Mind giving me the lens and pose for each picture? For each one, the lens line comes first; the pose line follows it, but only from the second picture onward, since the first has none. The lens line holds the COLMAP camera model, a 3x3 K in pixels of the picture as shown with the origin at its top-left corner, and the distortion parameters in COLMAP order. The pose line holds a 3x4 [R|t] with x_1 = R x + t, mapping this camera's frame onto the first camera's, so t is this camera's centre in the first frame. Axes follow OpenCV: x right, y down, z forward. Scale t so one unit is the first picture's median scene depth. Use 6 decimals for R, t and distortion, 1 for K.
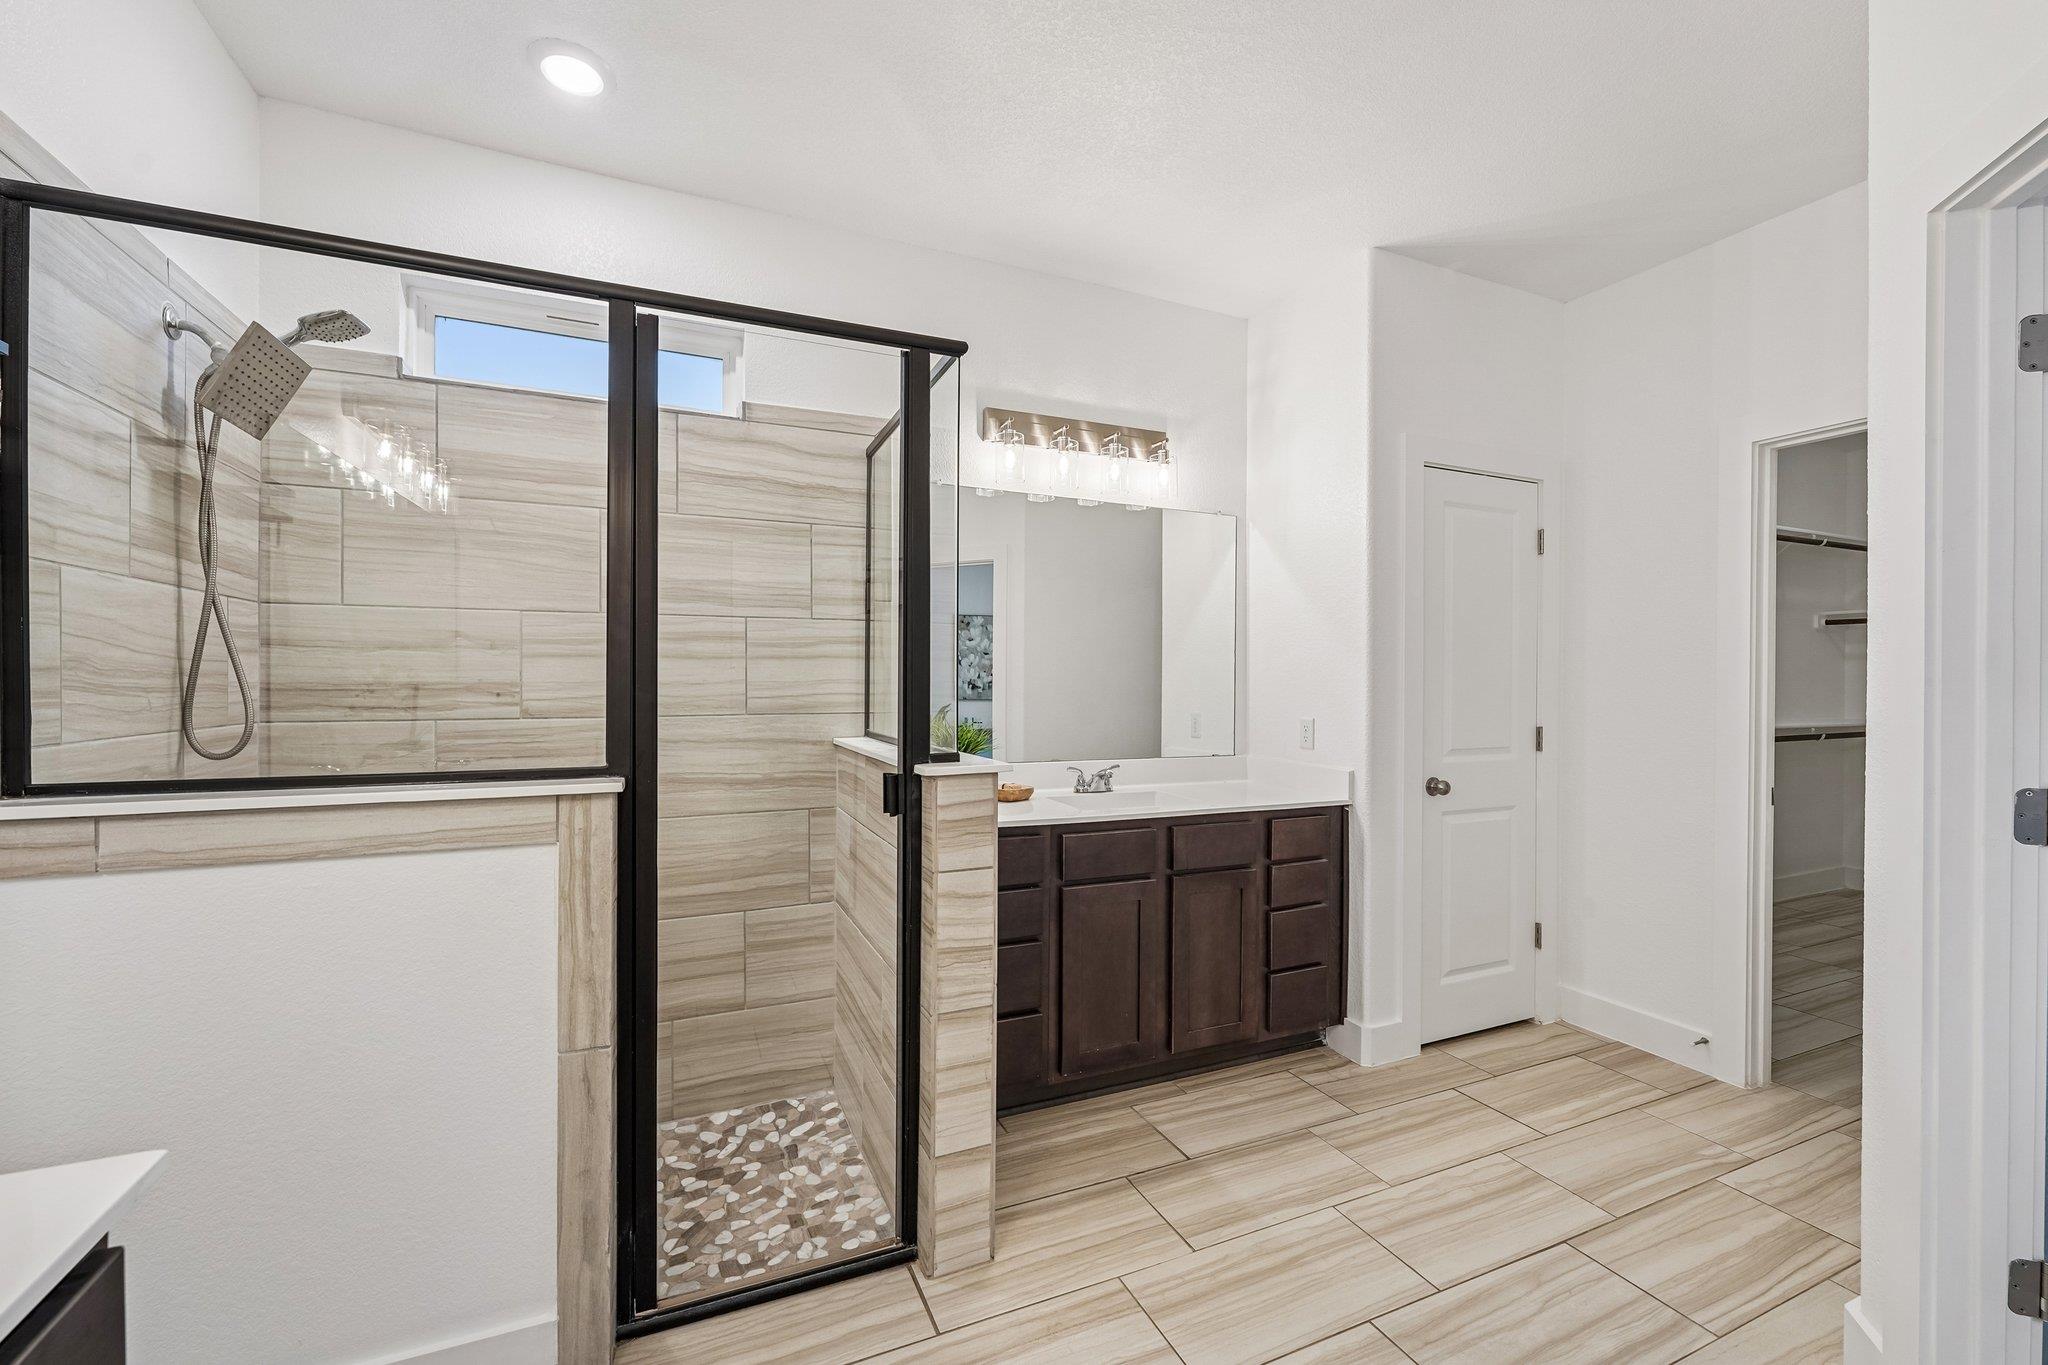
lens RADIAL K [[837.1, 0, 1015.7], [0, 837.1, 684.8], [0, 0, 1]] dist [-0.006539, -0.000147]
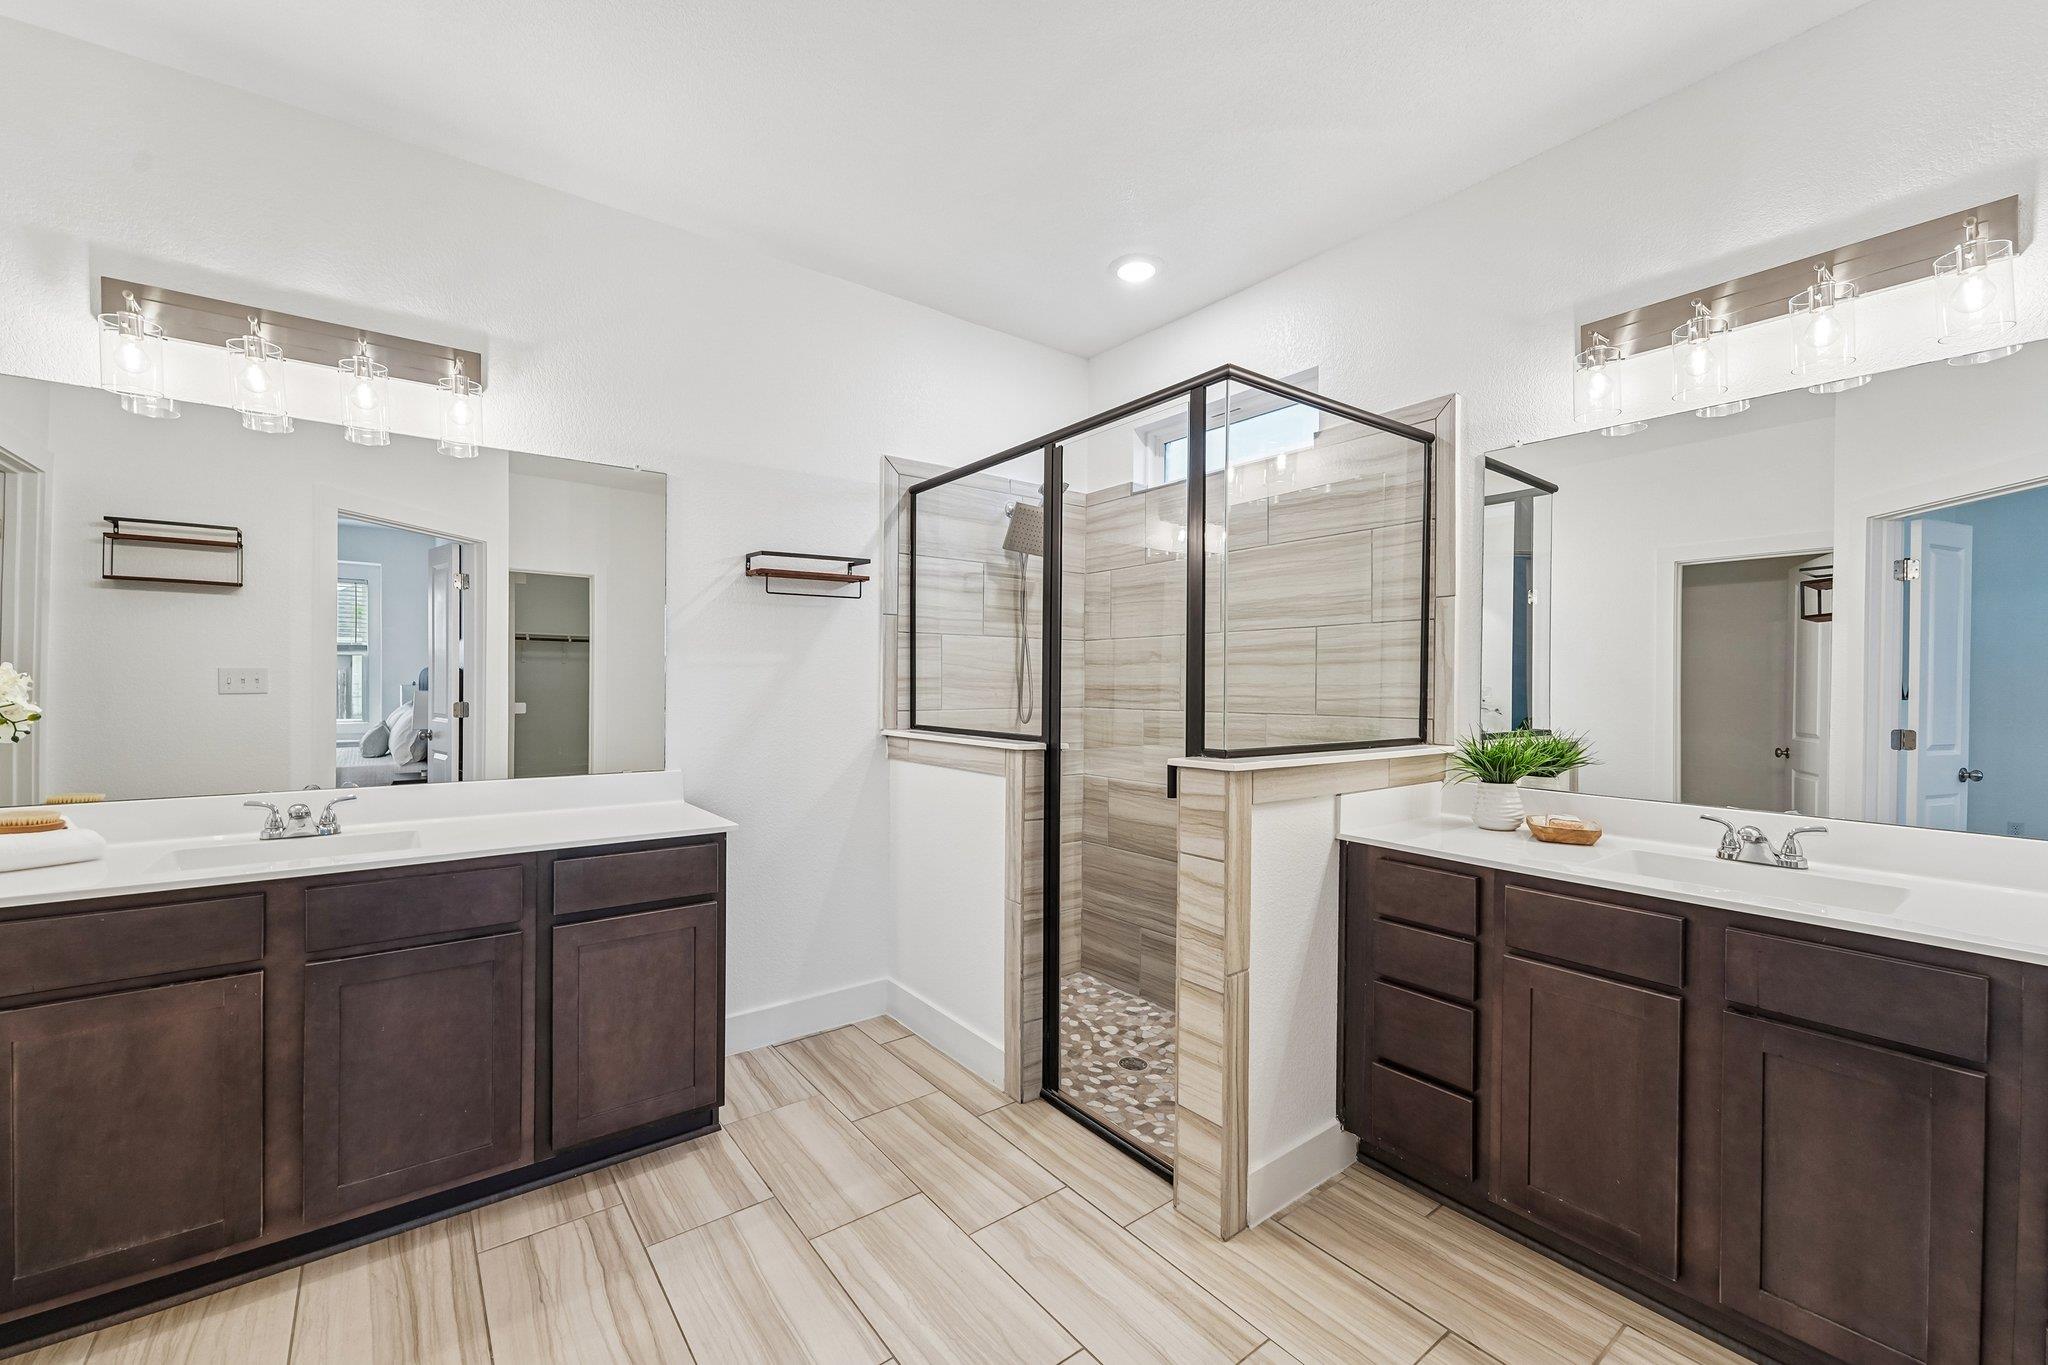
lens RADIAL K [[837.1, 0, 1003.8], [0, 837.1, 682.2], [0, 0, 1]] dist [-0.006539, -0.000147]
pose [[0.206905, -0.003013, -0.978356, 0.882568], [-0.008211, 0.999955, -0.004816, 0.001356], [0.978327, 0.009030, 0.206871, 0.484160]]
